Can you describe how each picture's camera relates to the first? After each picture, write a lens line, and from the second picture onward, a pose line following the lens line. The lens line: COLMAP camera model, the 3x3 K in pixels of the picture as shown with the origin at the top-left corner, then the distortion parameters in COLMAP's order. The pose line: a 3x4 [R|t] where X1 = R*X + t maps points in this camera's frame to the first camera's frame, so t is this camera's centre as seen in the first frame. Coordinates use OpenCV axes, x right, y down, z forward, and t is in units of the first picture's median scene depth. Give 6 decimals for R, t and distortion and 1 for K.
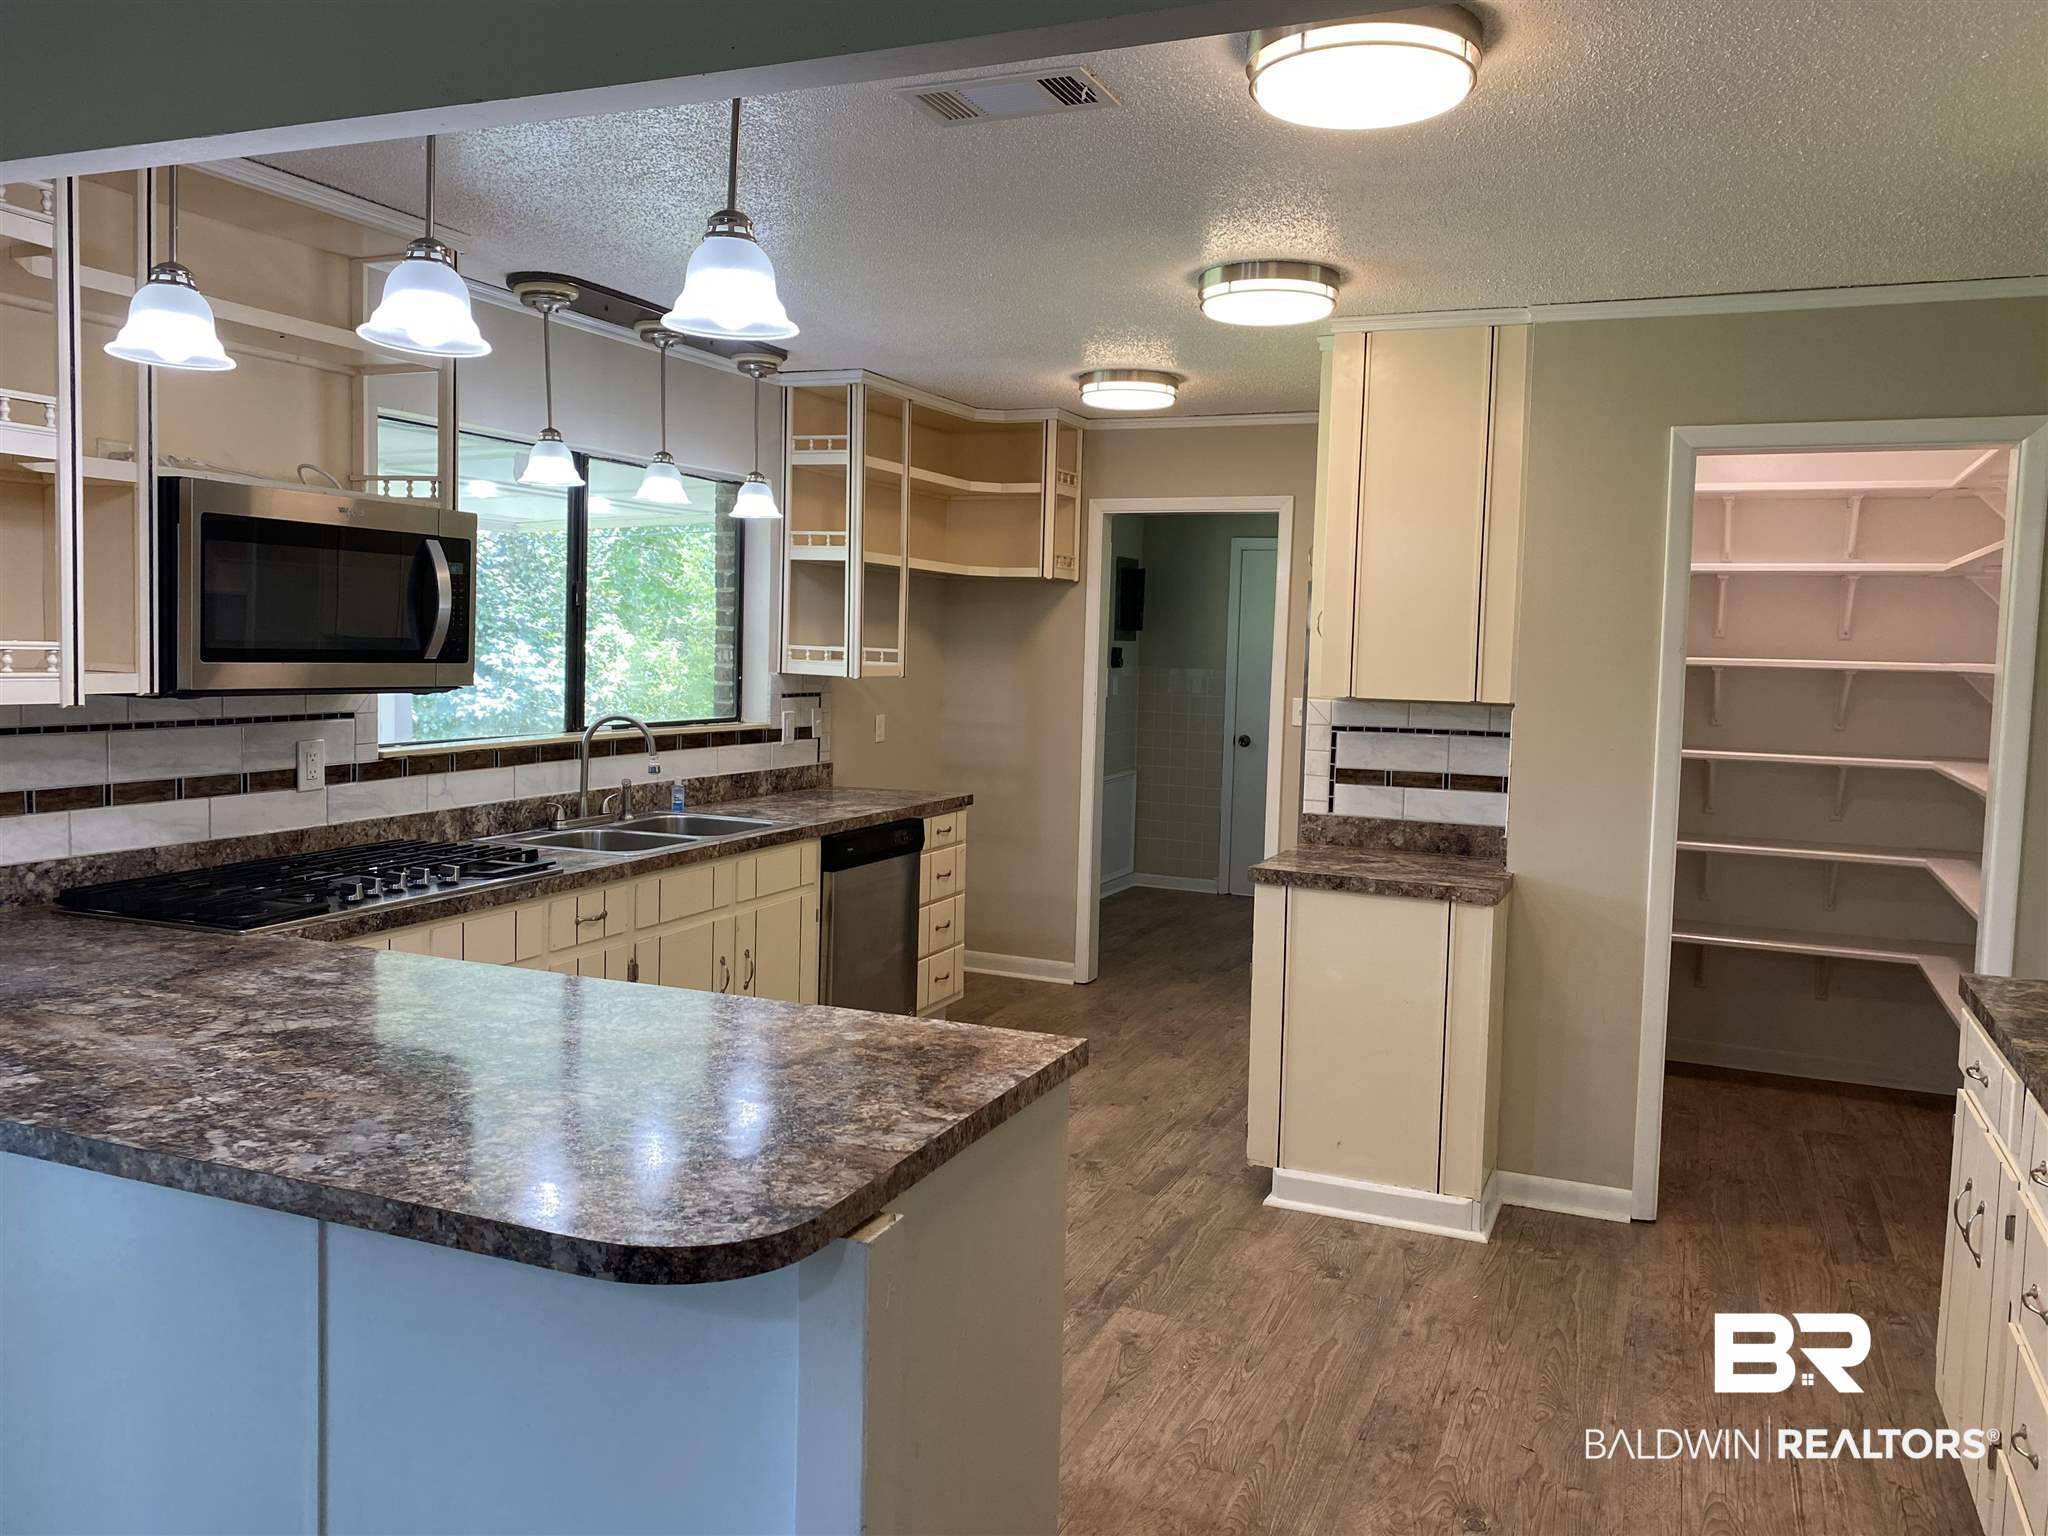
lens RADIAL K [[1584.6, 0, 1041.0], [0, 1584.6, 766.1], [0, 0, 1]] dist [0.007581, -0.004015]
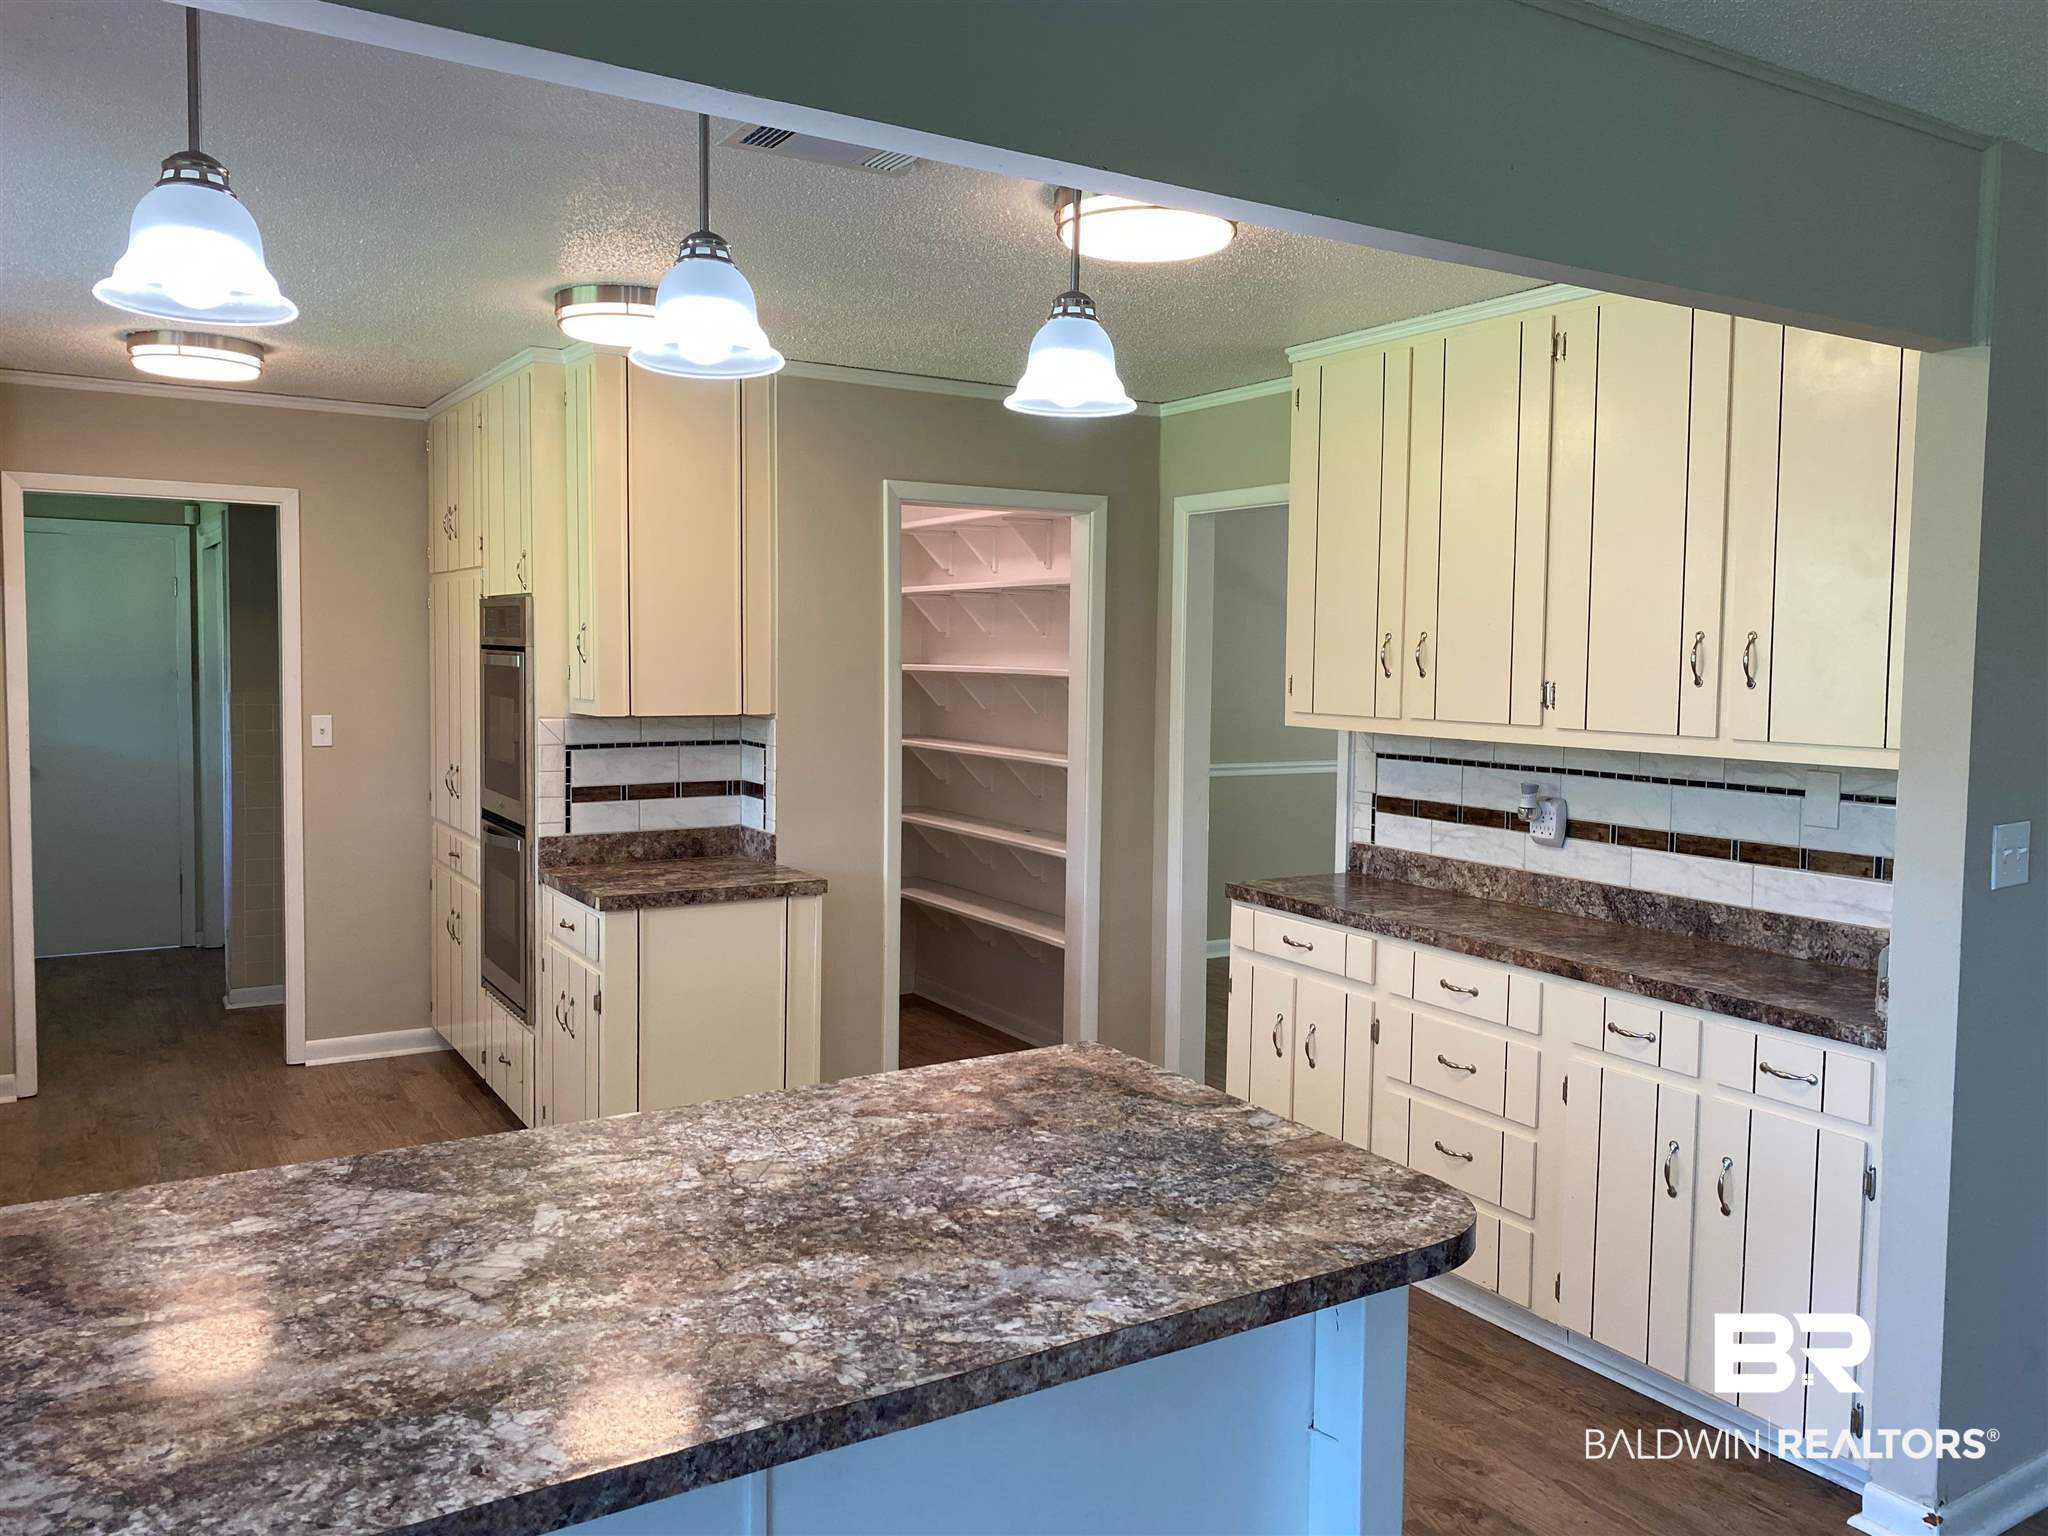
lens RADIAL K [[1584.6, 0, 1040.2], [0, 1584.6, 758.8], [0, 0, 1]] dist [0.007581, -0.004015]
pose [[0.588729, -0.084747, 0.803876, -0.506757], [0.077214, 0.995837, 0.048436, -0.048929], [-0.804634, 0.033555, 0.592822, 0.201459]]
